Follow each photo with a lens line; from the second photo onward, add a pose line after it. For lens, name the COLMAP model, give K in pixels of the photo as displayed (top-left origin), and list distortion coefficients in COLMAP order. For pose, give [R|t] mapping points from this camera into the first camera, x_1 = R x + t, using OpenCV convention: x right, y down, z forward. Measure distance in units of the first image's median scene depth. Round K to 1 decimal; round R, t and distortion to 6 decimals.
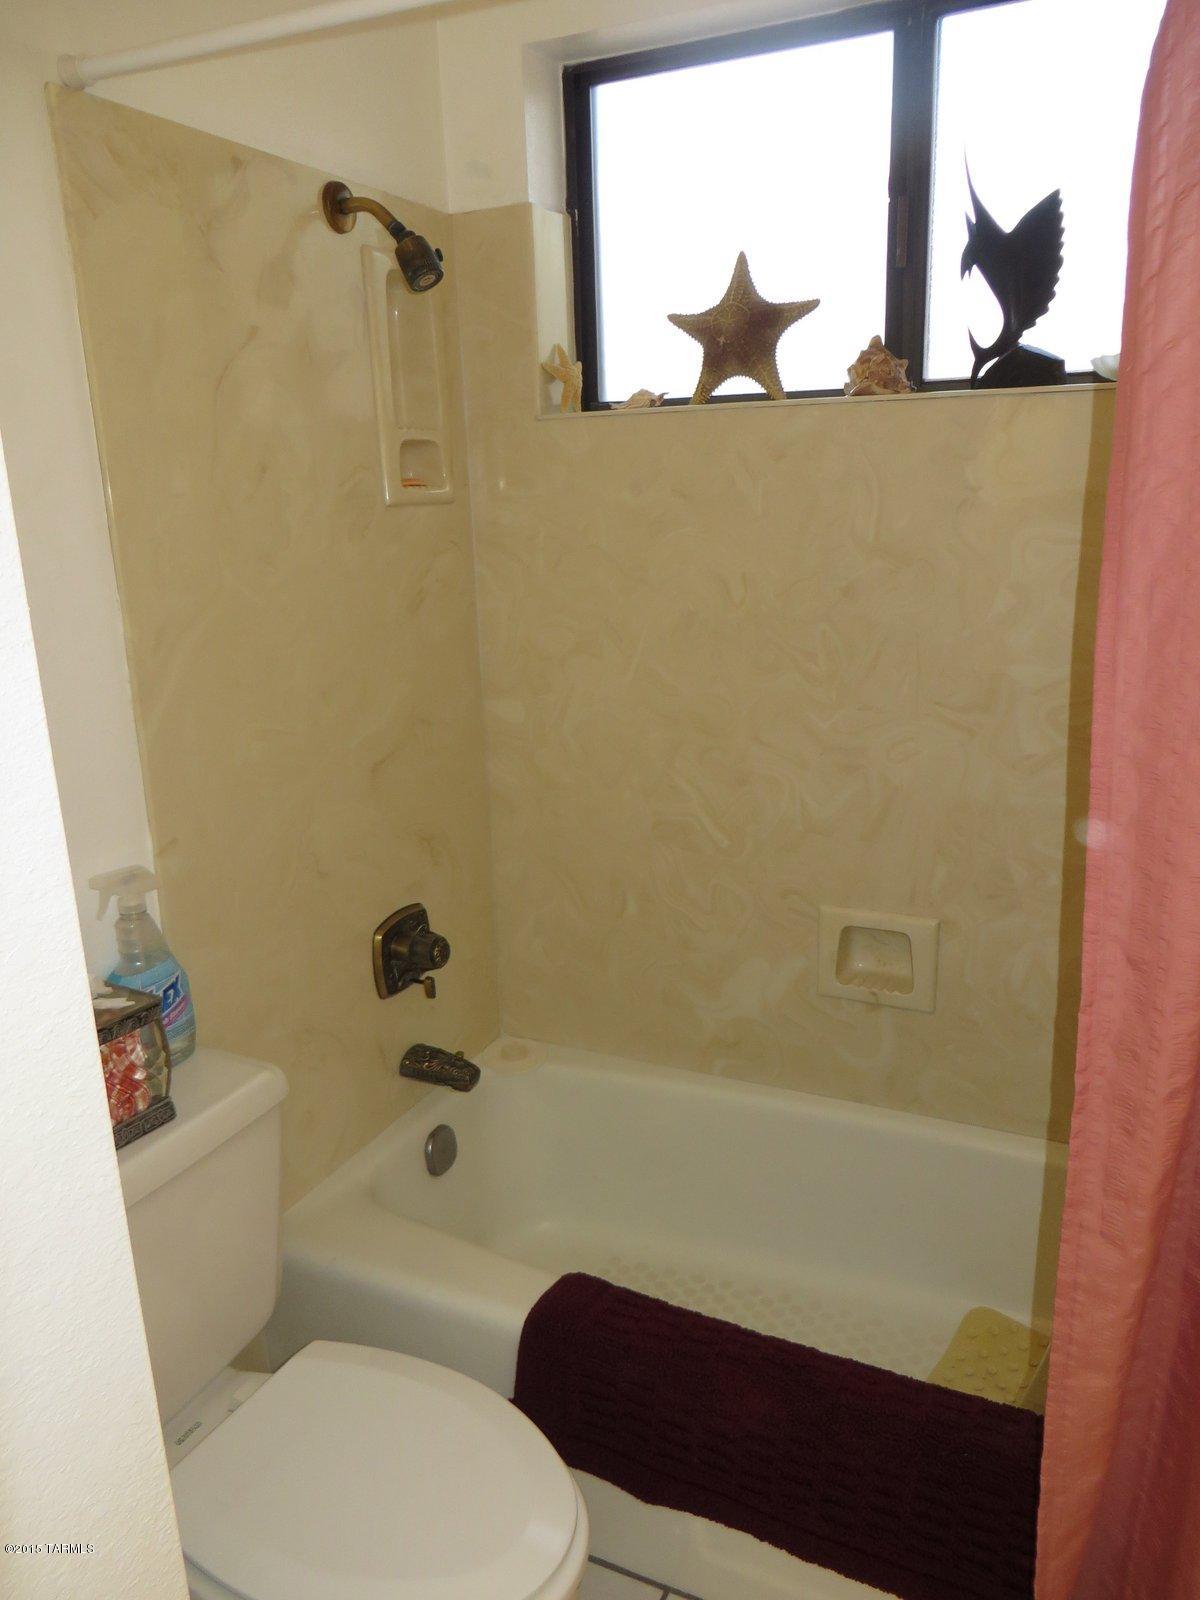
lens RADIAL K [[1200.5, 0, 601.9], [0, 1200.5, 812.4], [0, 0, 1]] dist [-0.019996, 0.014522]
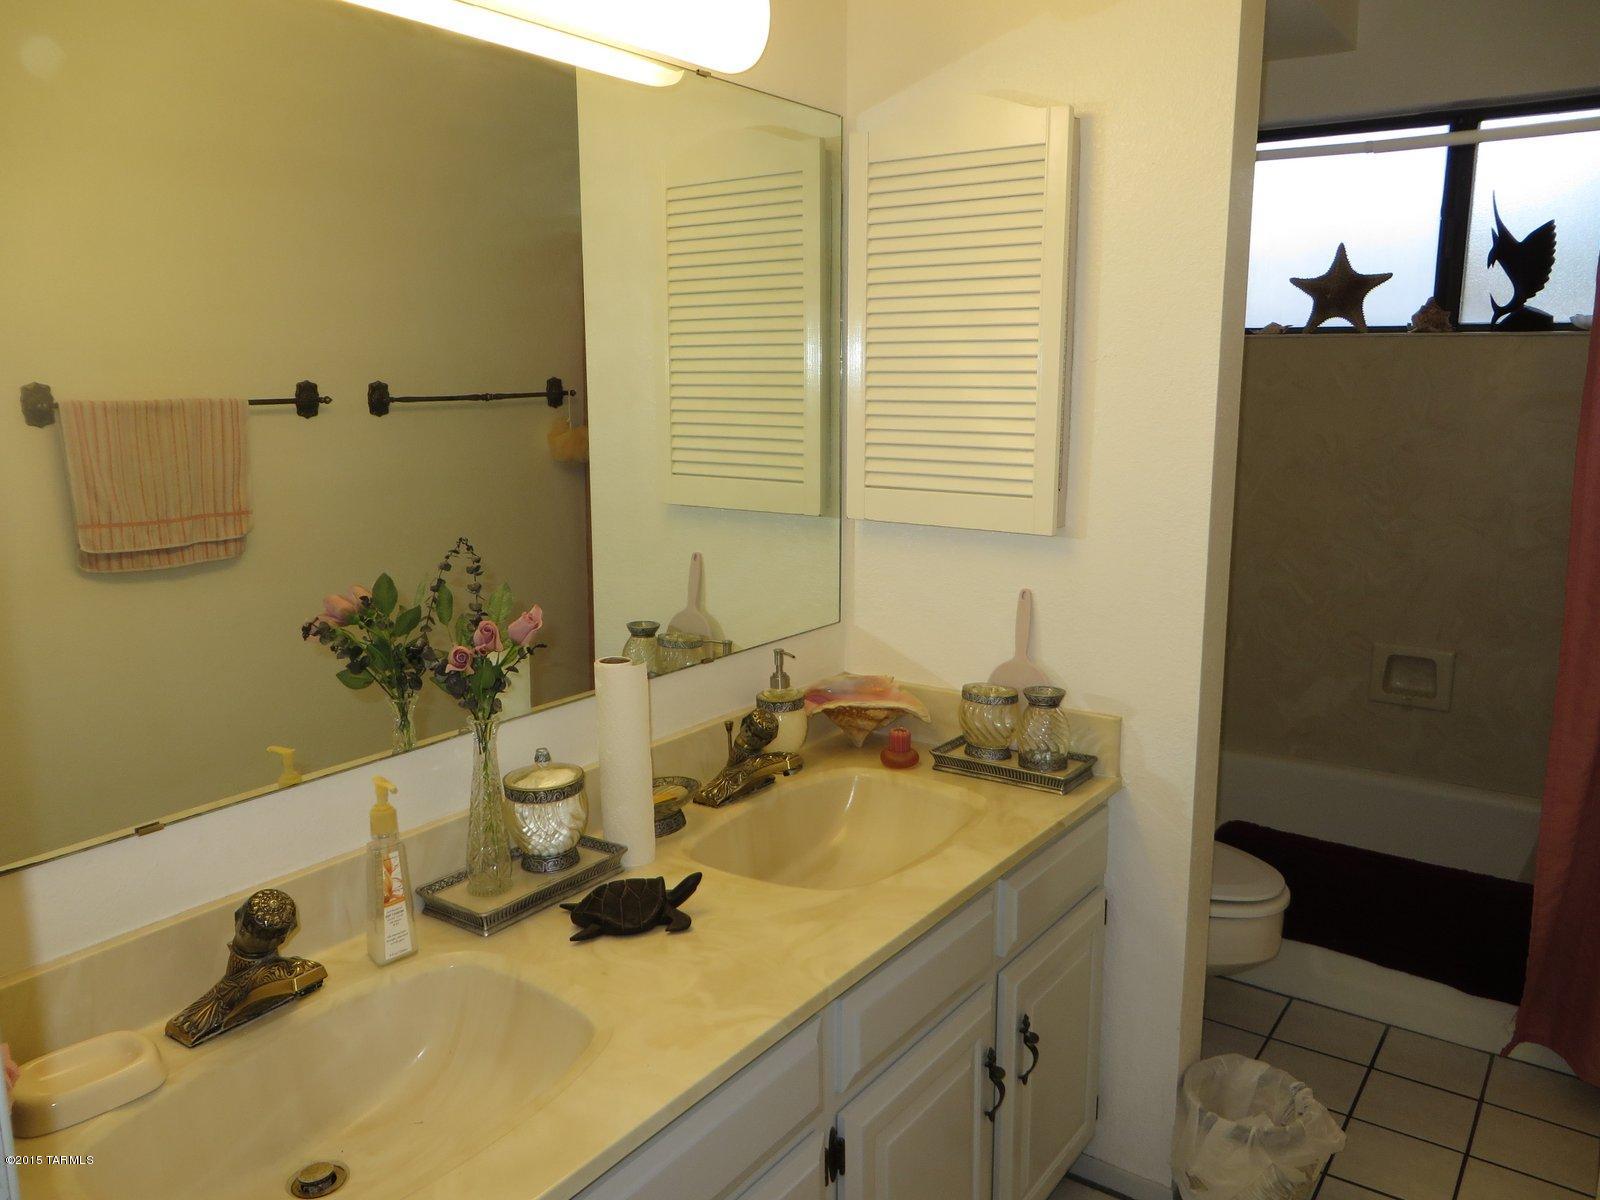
lens RADIAL K [[1200.5, 0, 794.4], [0, 1200.5, 584.1], [0, 0, 1]] dist [-0.019996, 0.014522]
pose [[0.983885, 0.062972, -0.167346, -0.340739], [-0.076794, 0.994035, -0.077447, 0.198380], [0.161471, 0.089050, 0.982852, -0.749327]]
